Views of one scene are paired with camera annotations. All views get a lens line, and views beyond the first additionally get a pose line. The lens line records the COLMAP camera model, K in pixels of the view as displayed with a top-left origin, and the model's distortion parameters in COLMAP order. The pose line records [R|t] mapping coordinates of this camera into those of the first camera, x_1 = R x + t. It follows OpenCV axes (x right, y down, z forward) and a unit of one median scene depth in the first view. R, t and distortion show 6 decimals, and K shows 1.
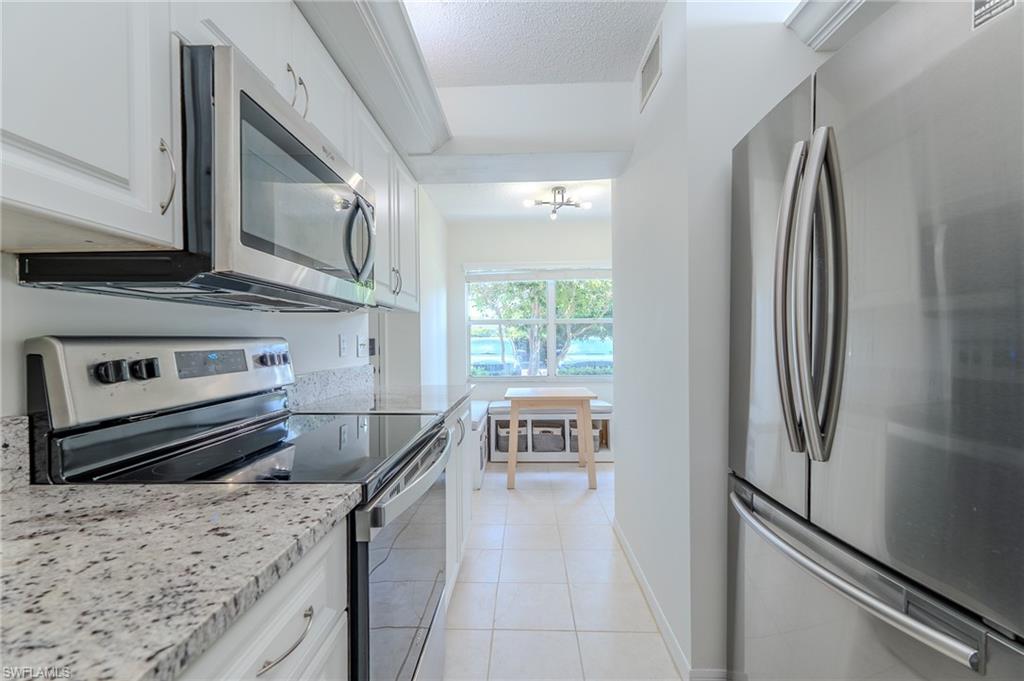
lens RADIAL K [[430.2, 0, 514.5], [0, 430.2, 342.3], [0, 0, 1]] dist [0.006326, -0.000136]
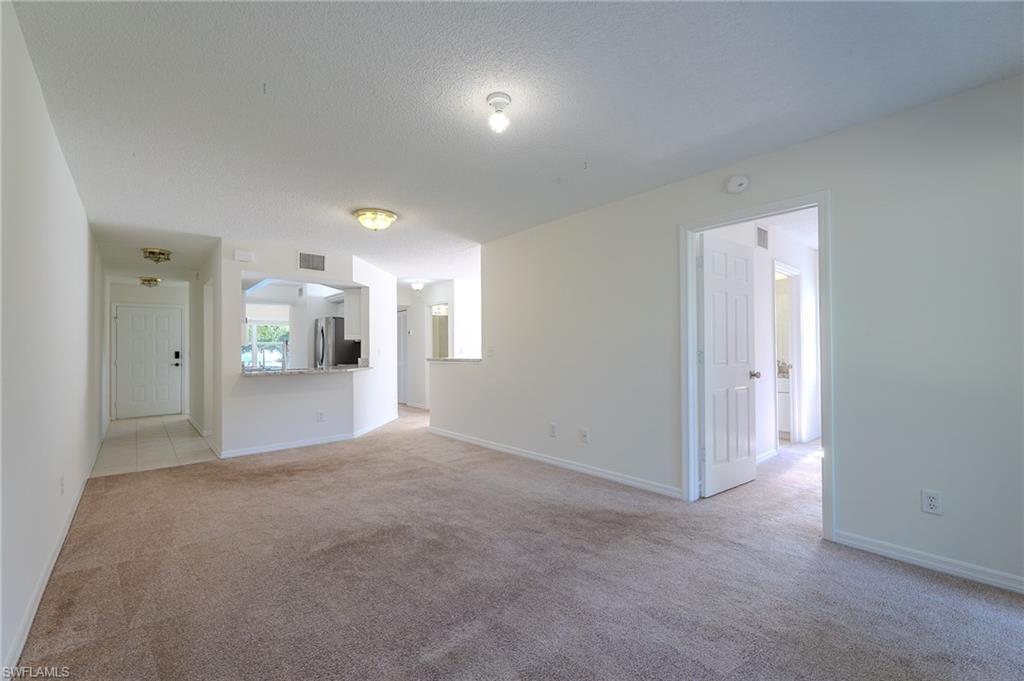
lens RADIAL K [[430.2, 0, 514.8], [0, 430.2, 348.8], [0, 0, 1]] dist [0.006326, -0.000136]
pose [[0.737621, 0.014710, 0.675054, -1.830412], [-0.000521, 0.999775, -0.021217, 0.101719], [-0.675214, 0.015299, 0.737463, -6.539265]]
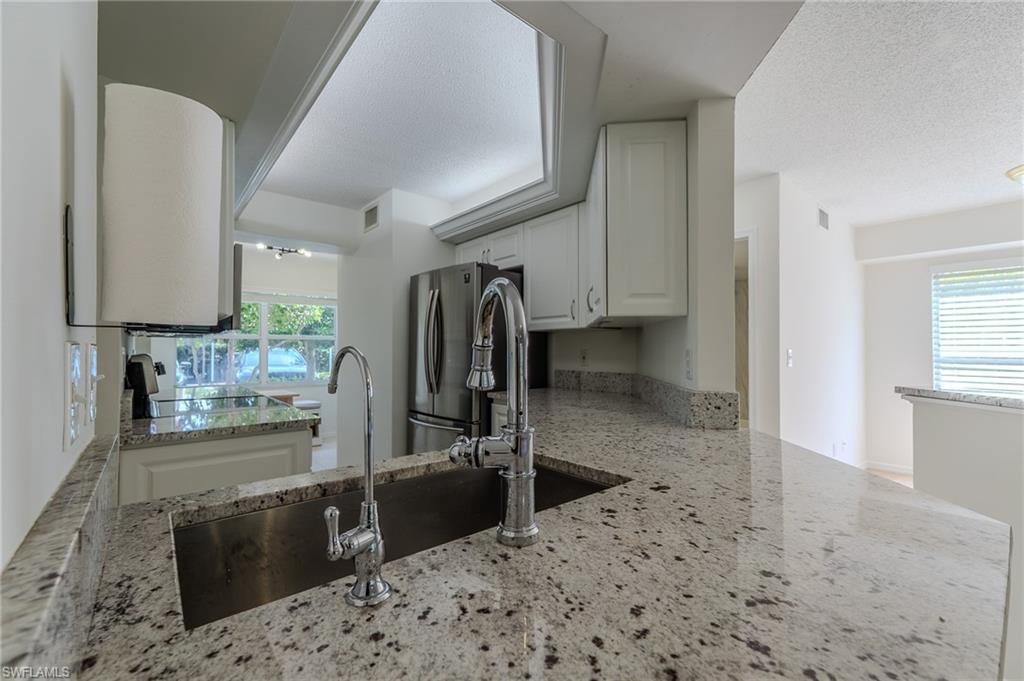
lens RADIAL K [[430.2, 0, 510.6], [0, 430.2, 344.9], [0, 0, 1]] dist [0.006326, -0.000136]
pose [[0.751747, 0.016486, 0.659246, -0.837962], [-0.003323, 0.999769, -0.021212, -0.019760], [-0.659444, 0.013755, 0.751628, -1.503286]]
